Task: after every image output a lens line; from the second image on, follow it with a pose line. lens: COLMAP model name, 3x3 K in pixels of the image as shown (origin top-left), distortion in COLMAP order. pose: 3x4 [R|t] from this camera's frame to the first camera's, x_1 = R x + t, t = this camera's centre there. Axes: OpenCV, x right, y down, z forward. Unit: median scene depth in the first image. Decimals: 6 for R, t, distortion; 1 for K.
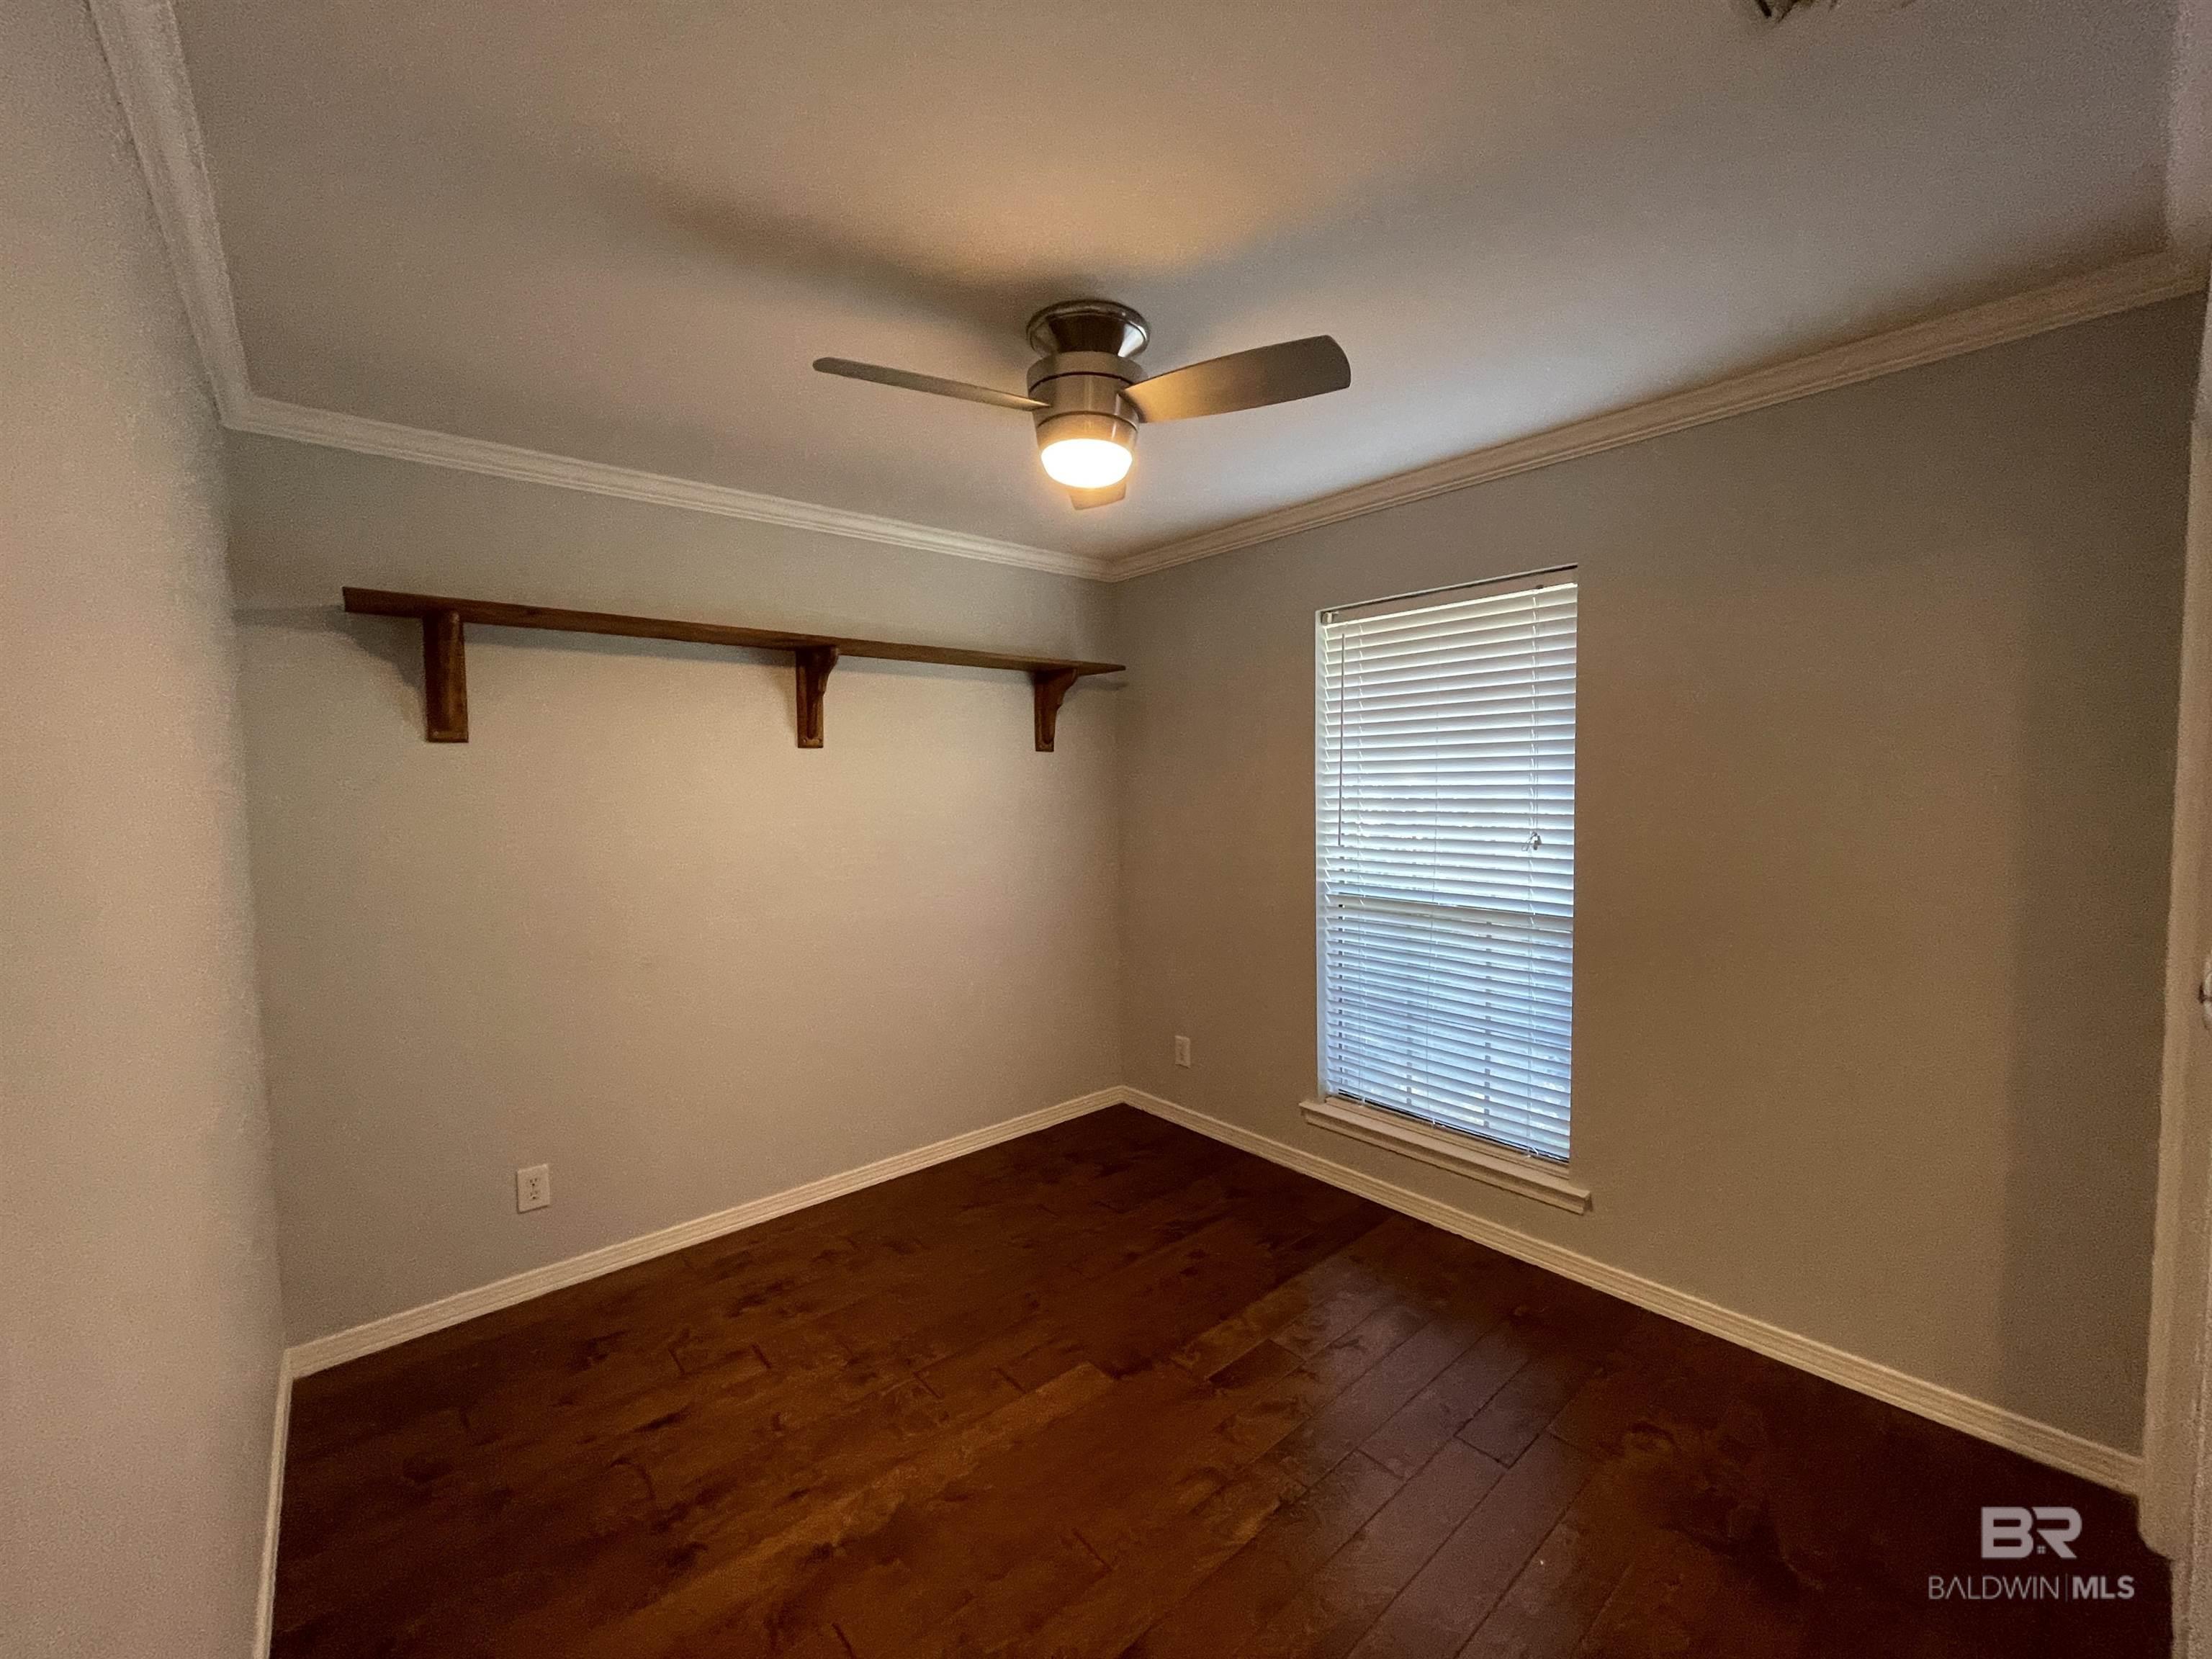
lens RADIAL K [[898.5, 0, 1105.1], [0, 898.5, 817.9], [0, 0, 1]] dist [0.005631, -0.002410]
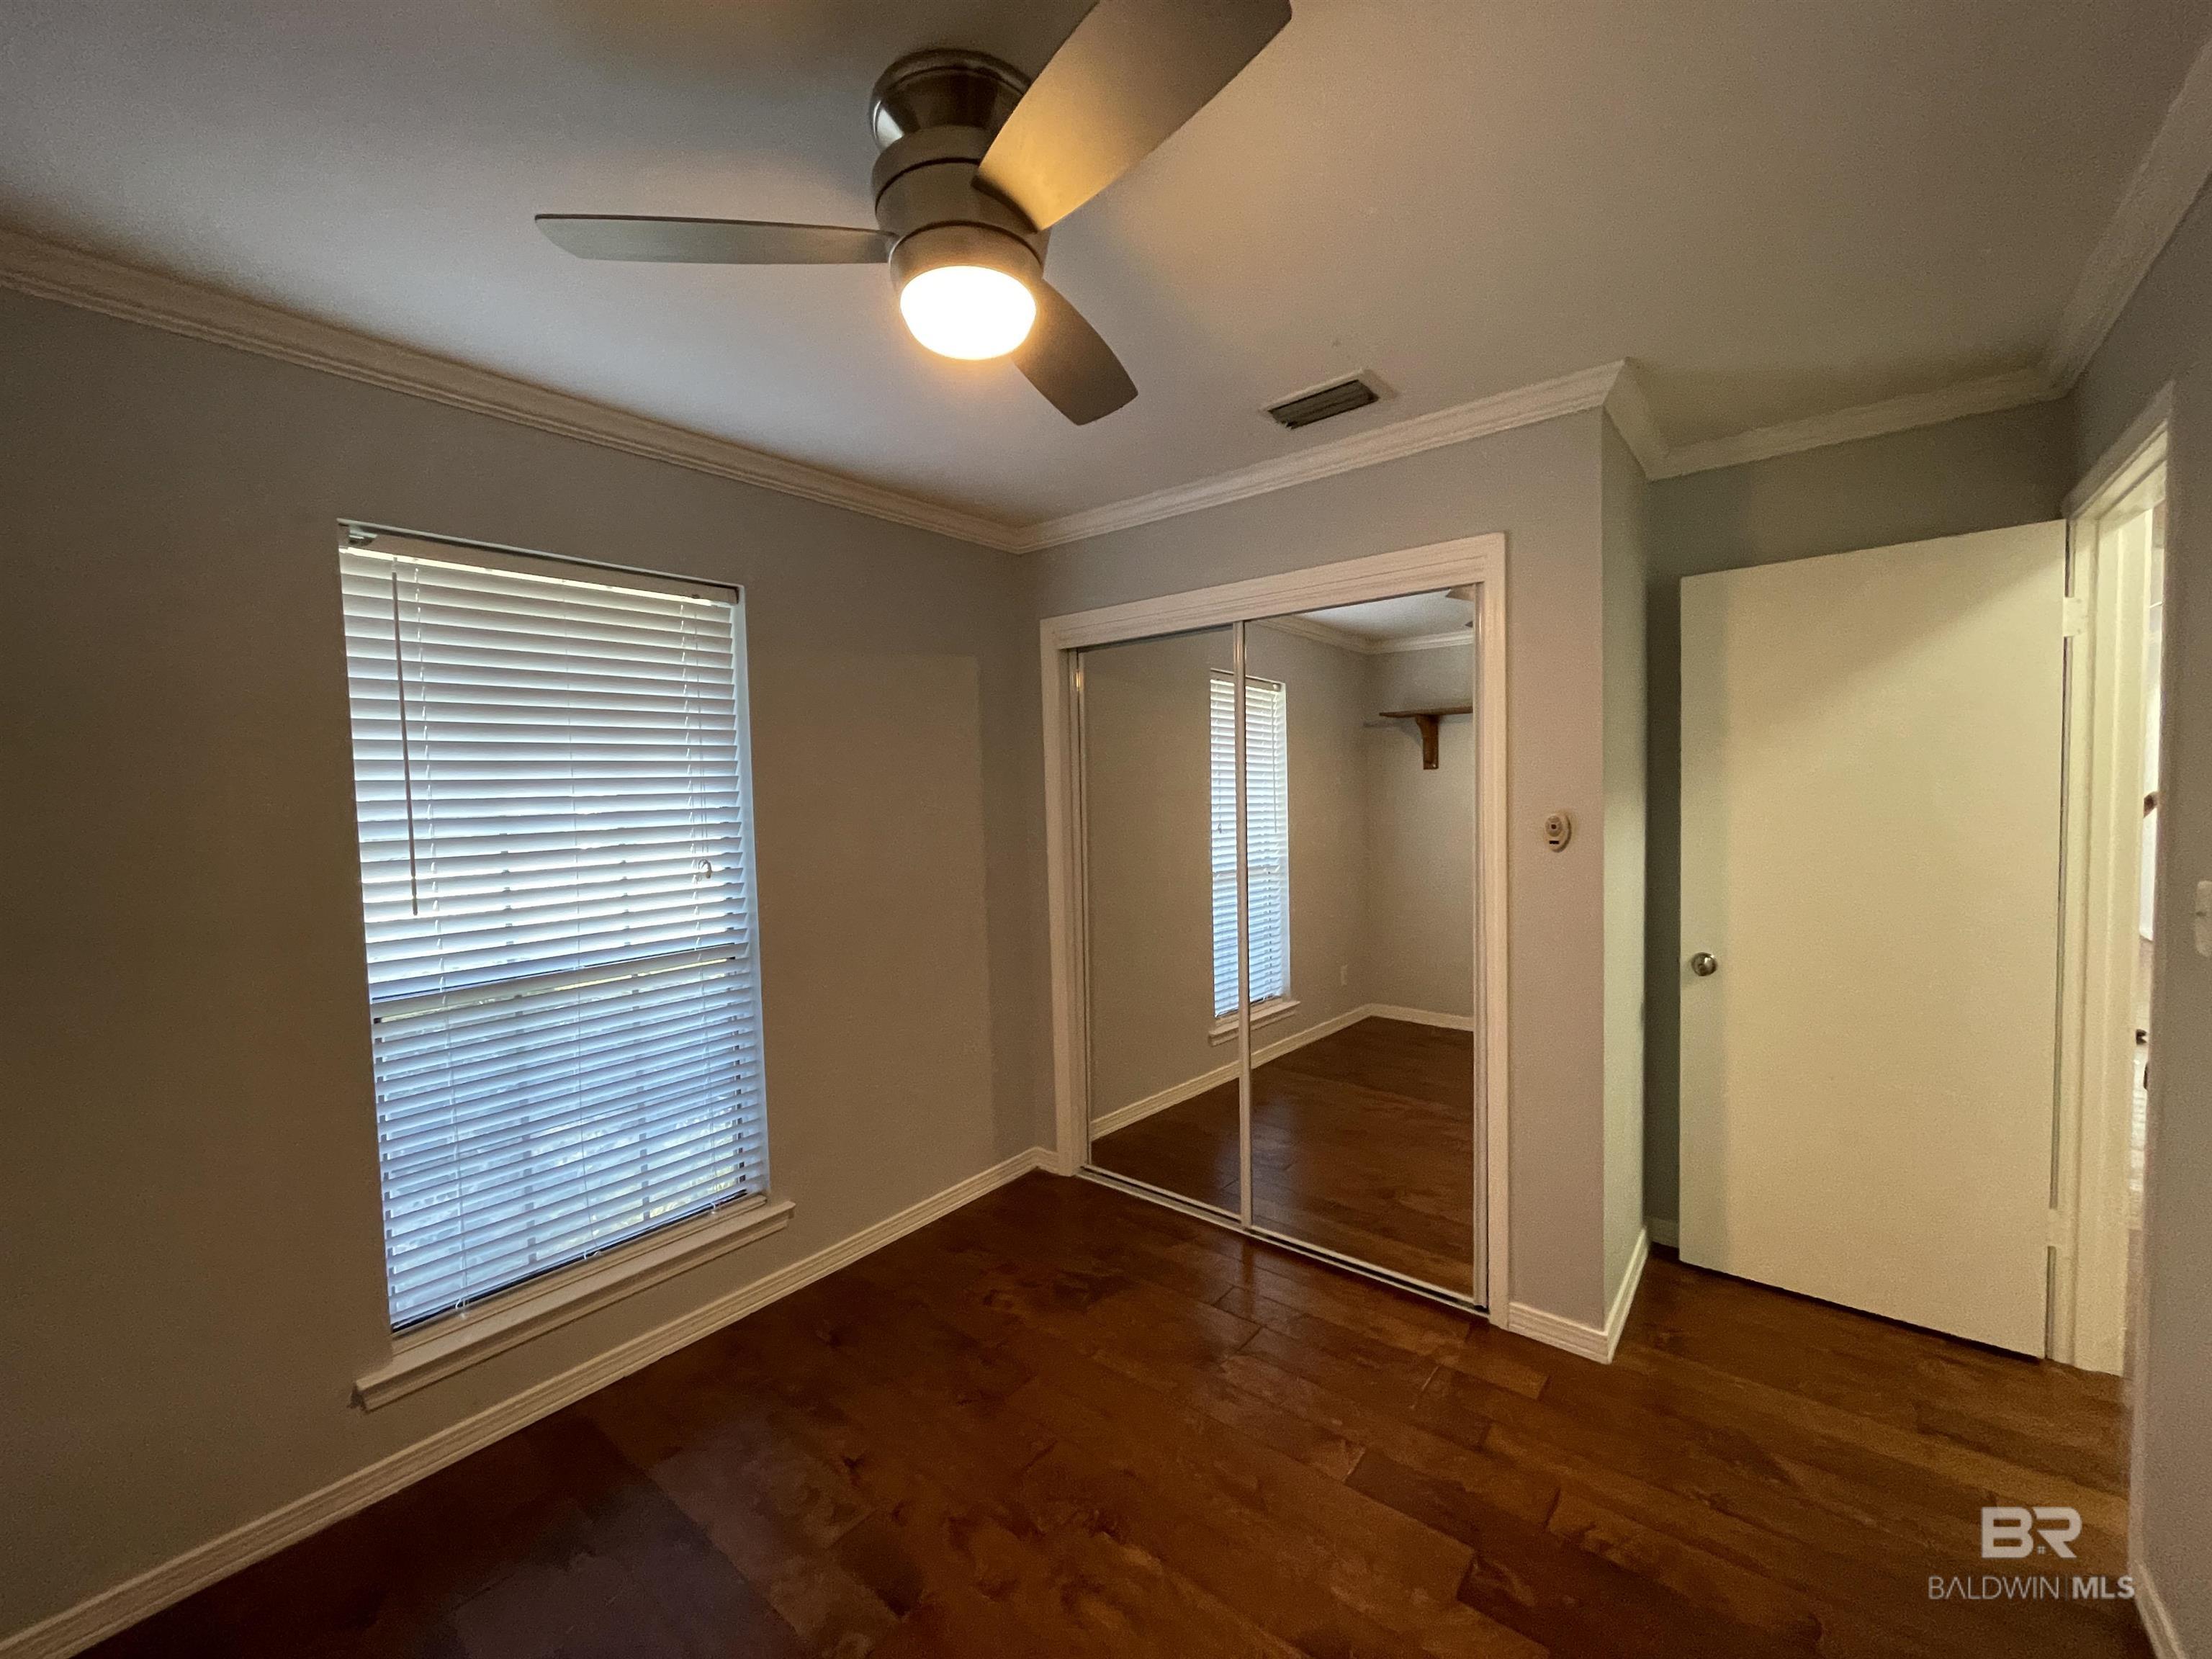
lens RADIAL K [[898.5, 0, 1112.8], [0, 898.5, 824.3], [0, 0, 1]] dist [0.005631, -0.002410]
pose [[-0.181174, -0.023005, 0.983182, -0.497699], [0.068666, 0.996991, 0.035981, -0.025001], [-0.981051, 0.074030, -0.179049, 0.734001]]
